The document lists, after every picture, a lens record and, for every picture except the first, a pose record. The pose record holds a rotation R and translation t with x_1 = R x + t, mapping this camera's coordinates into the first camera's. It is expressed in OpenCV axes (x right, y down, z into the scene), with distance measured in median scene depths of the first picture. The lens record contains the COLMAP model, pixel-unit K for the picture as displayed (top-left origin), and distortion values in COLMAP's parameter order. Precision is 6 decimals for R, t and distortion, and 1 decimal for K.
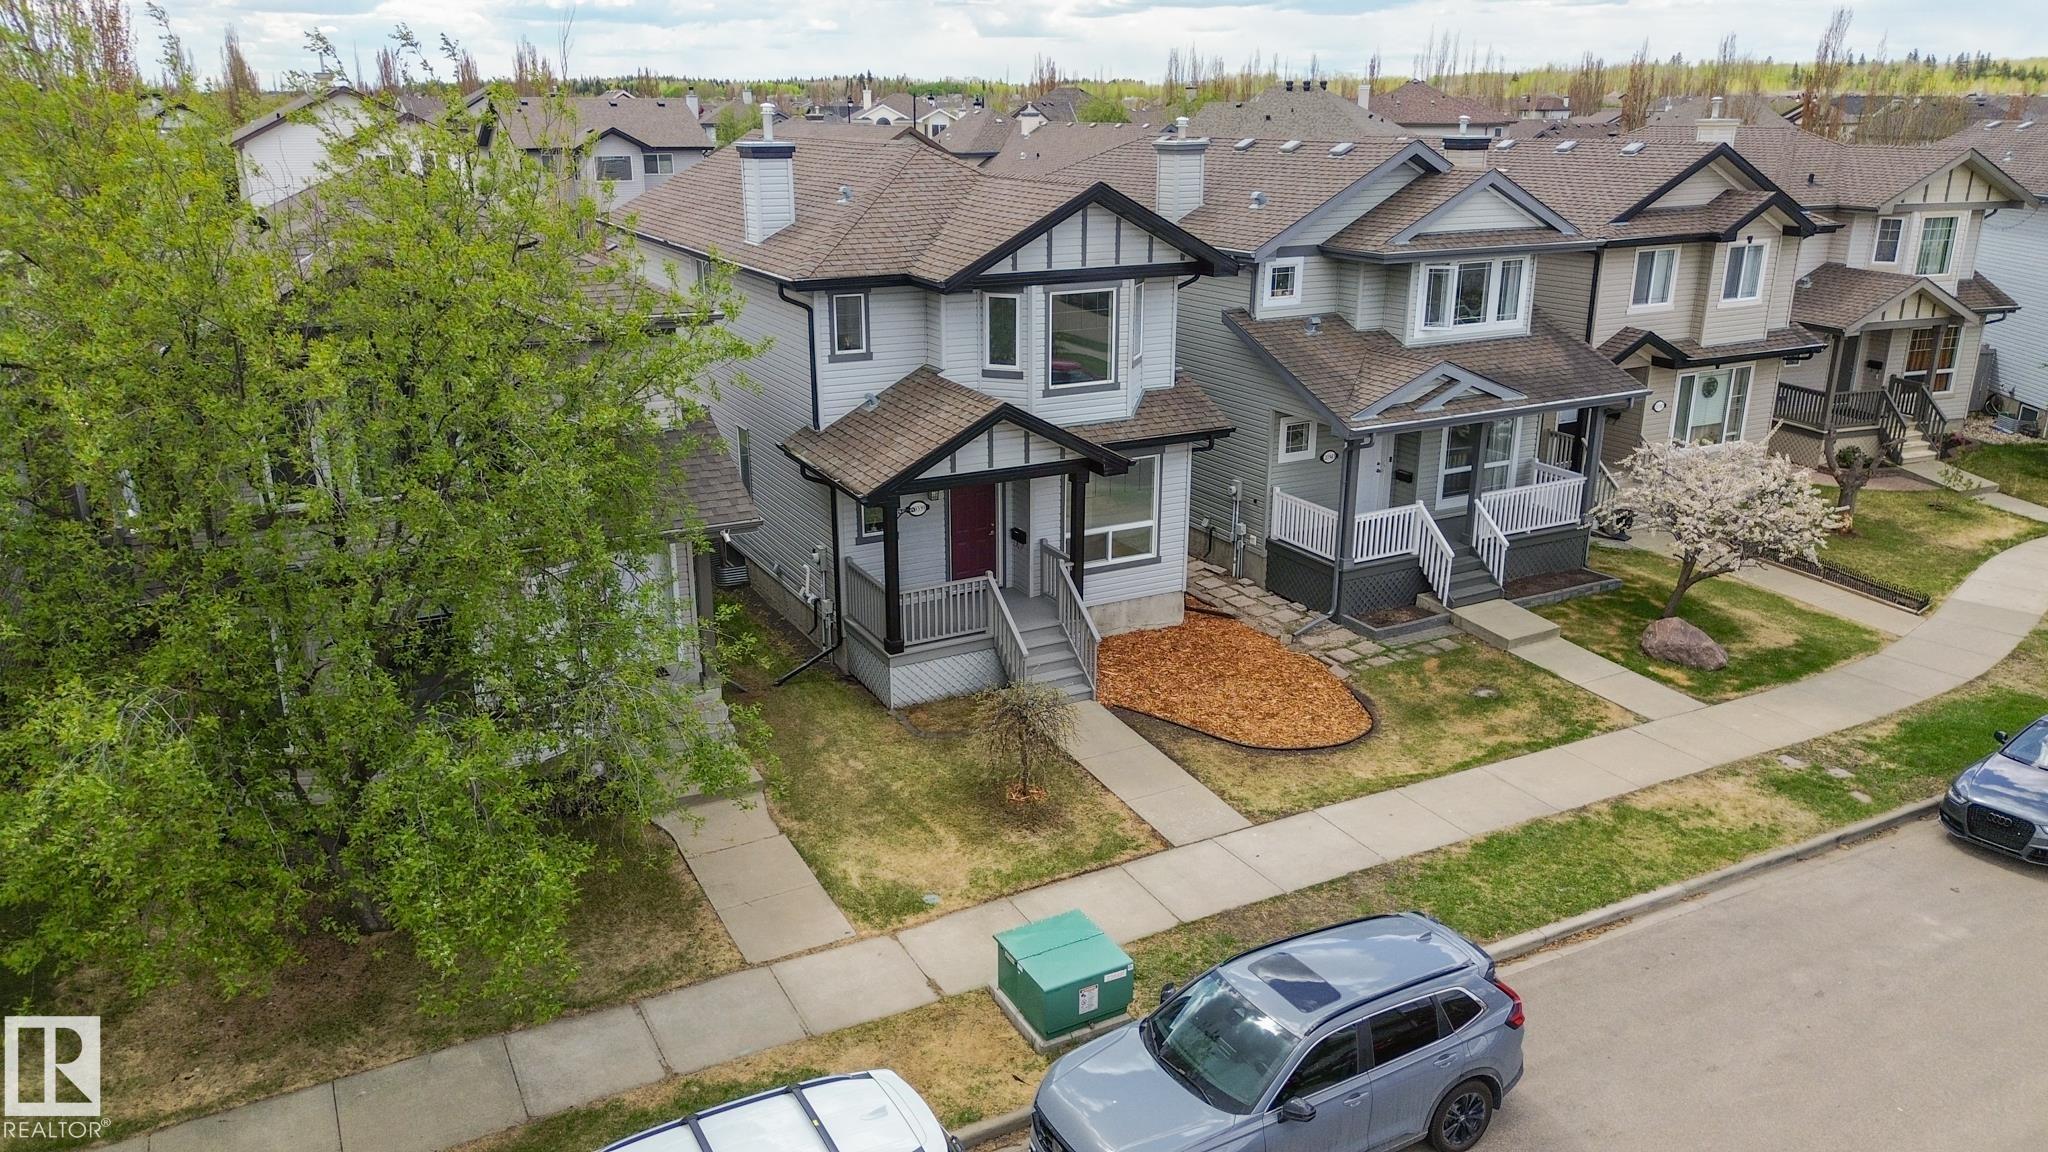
lens RADIAL K [[1449.4, 0, 1020.5], [0, 1449.4, 572.8], [0, 0, 1]] dist [0.072014, -0.073932]
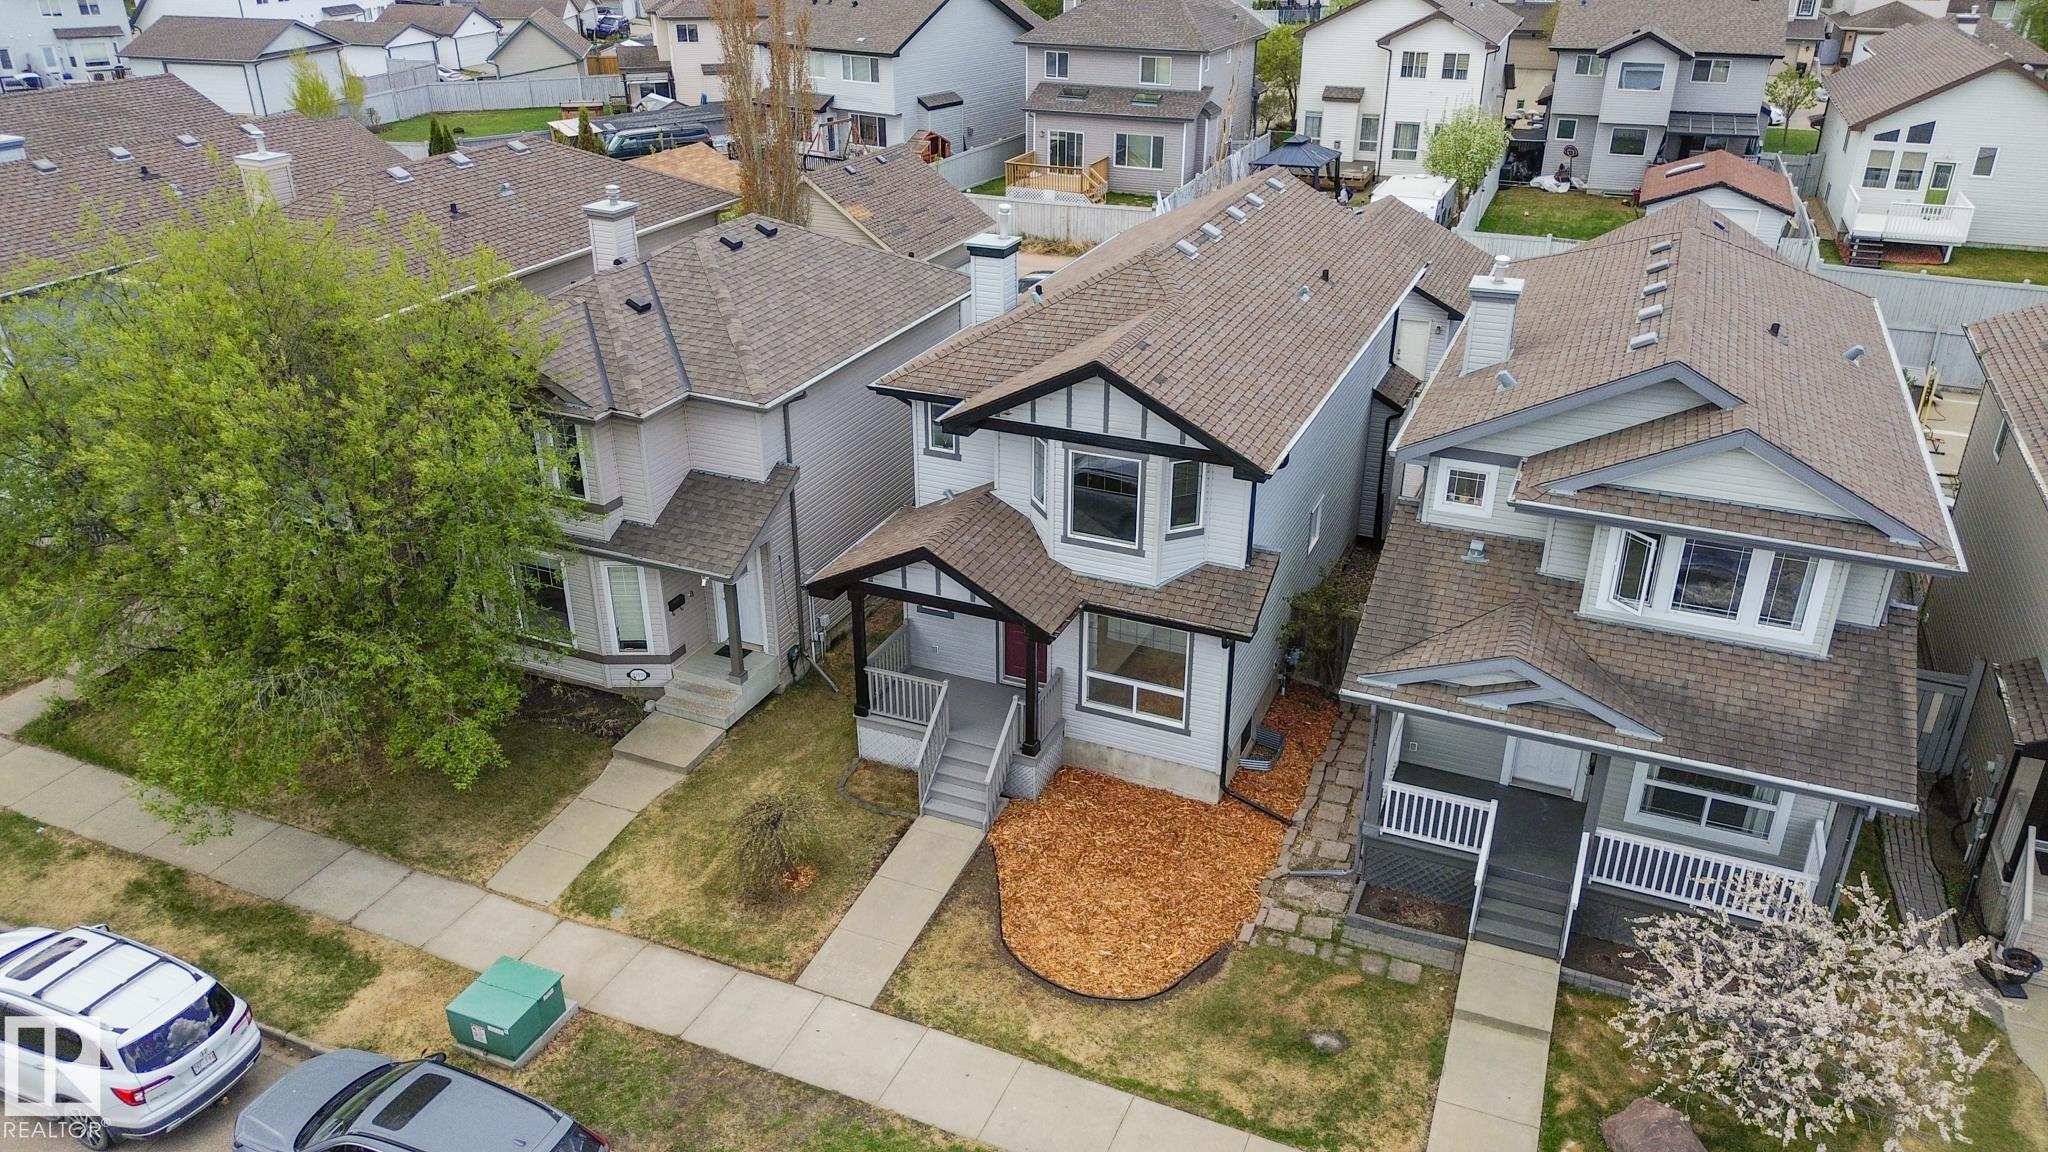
lens RADIAL K [[1449.4, 0, 1020.5], [0, 1449.4, 572.8], [0, 0, 1]] dist [0.072014, -0.073932]
pose [[0.620619, 0.341524, -0.705828, 0.727192], [-0.241682, 0.939654, 0.242158, -0.342243], [0.745937, 0.020298, 0.665708, 0.300956]]
